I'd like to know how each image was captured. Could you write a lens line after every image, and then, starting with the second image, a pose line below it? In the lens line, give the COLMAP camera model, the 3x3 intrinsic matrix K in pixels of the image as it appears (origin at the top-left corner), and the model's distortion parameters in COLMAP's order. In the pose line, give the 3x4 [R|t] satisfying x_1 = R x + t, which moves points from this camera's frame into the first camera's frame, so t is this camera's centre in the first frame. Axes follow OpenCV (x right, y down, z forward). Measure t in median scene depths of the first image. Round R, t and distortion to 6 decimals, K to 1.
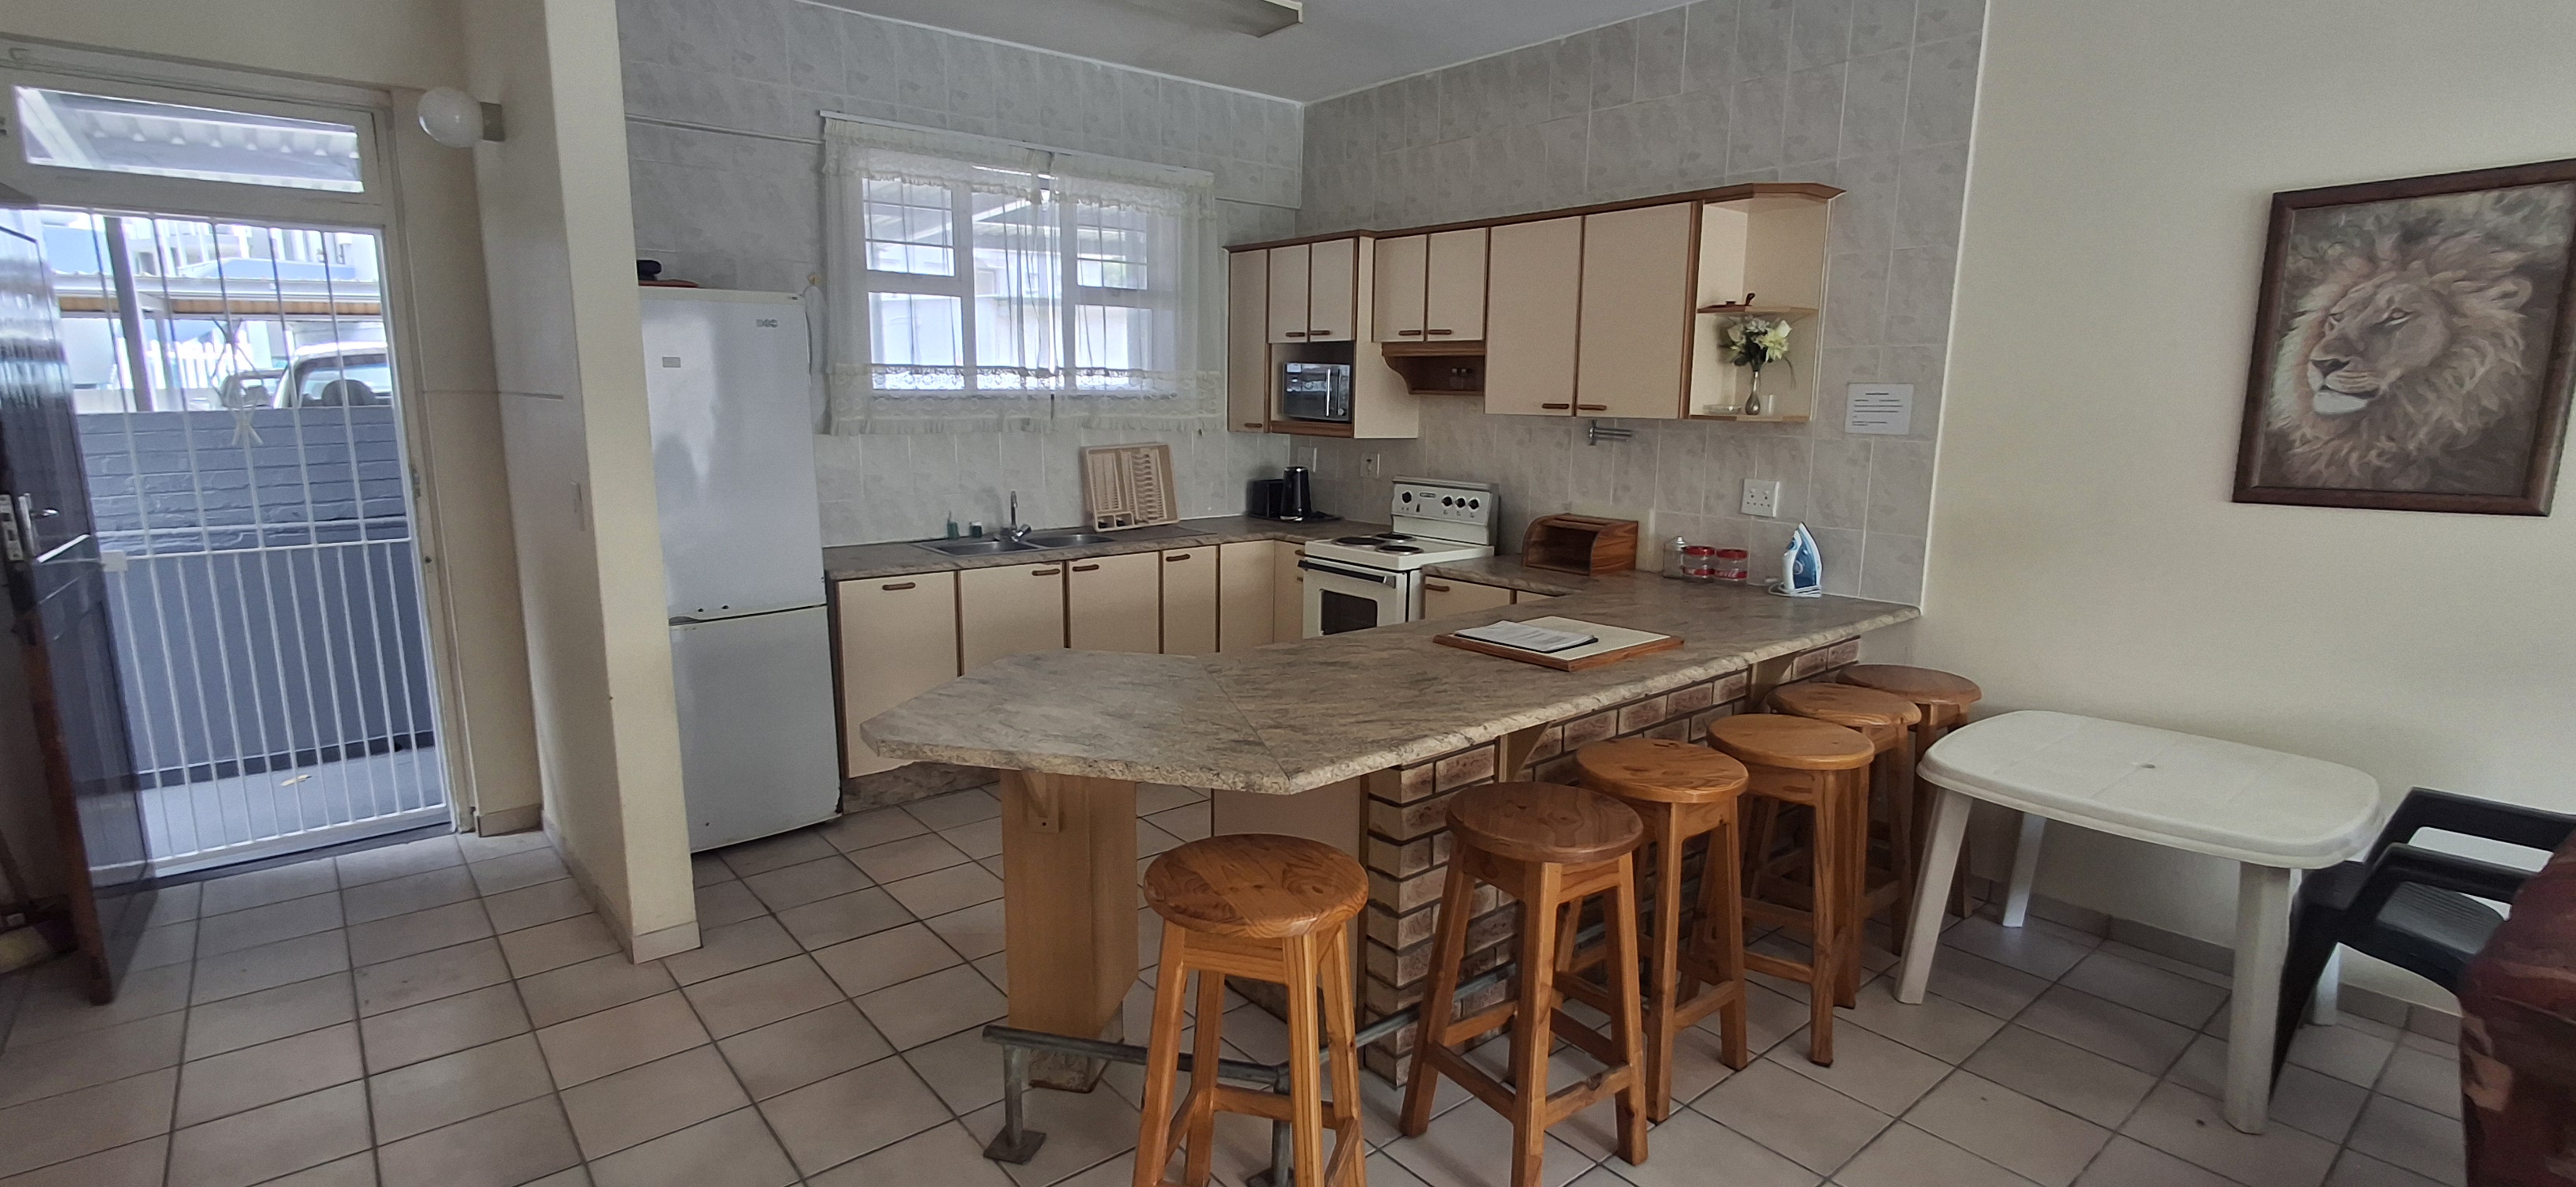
lens RADIAL K [[1190.5, 0, 1293.3], [0, 1190.5, 604.8], [0, 0, 1]] dist [0.005923, 0.003102]
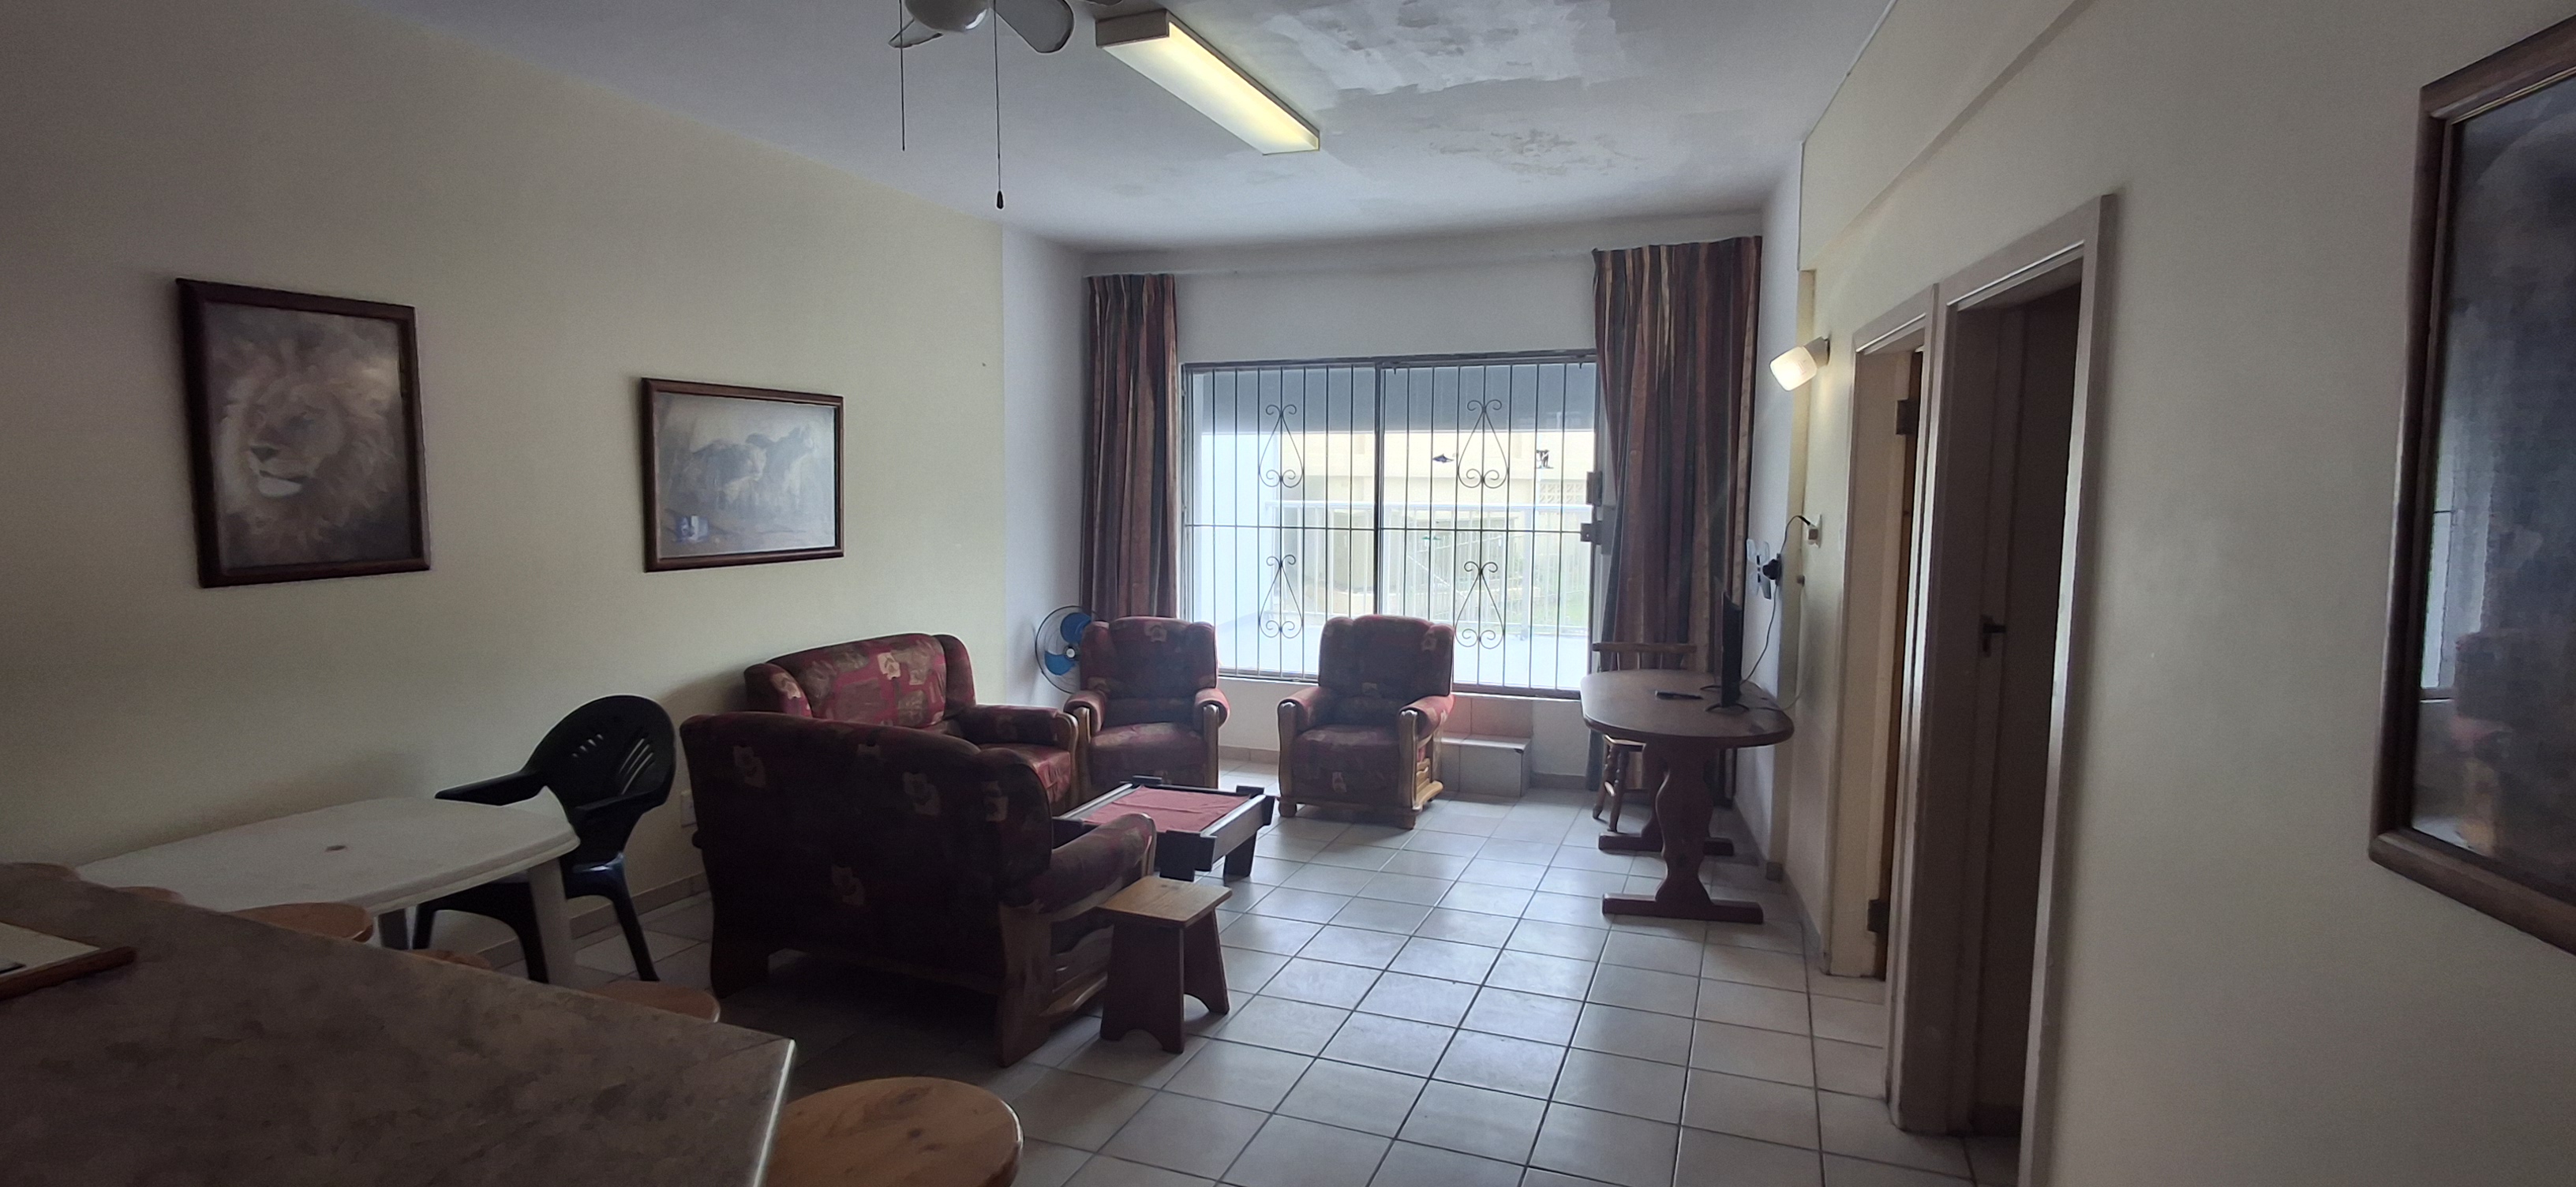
lens RADIAL K [[1190.5, 0, 1311.6], [0, 1190.5, 590.3], [0, 0, 1]] dist [0.005923, 0.003102]
pose [[-0.492156, -0.093694, 0.865450, -0.549496], [0.137287, 0.973395, 0.183451, -0.150179], [-0.859613, 0.209101, -0.466199, 0.730682]]
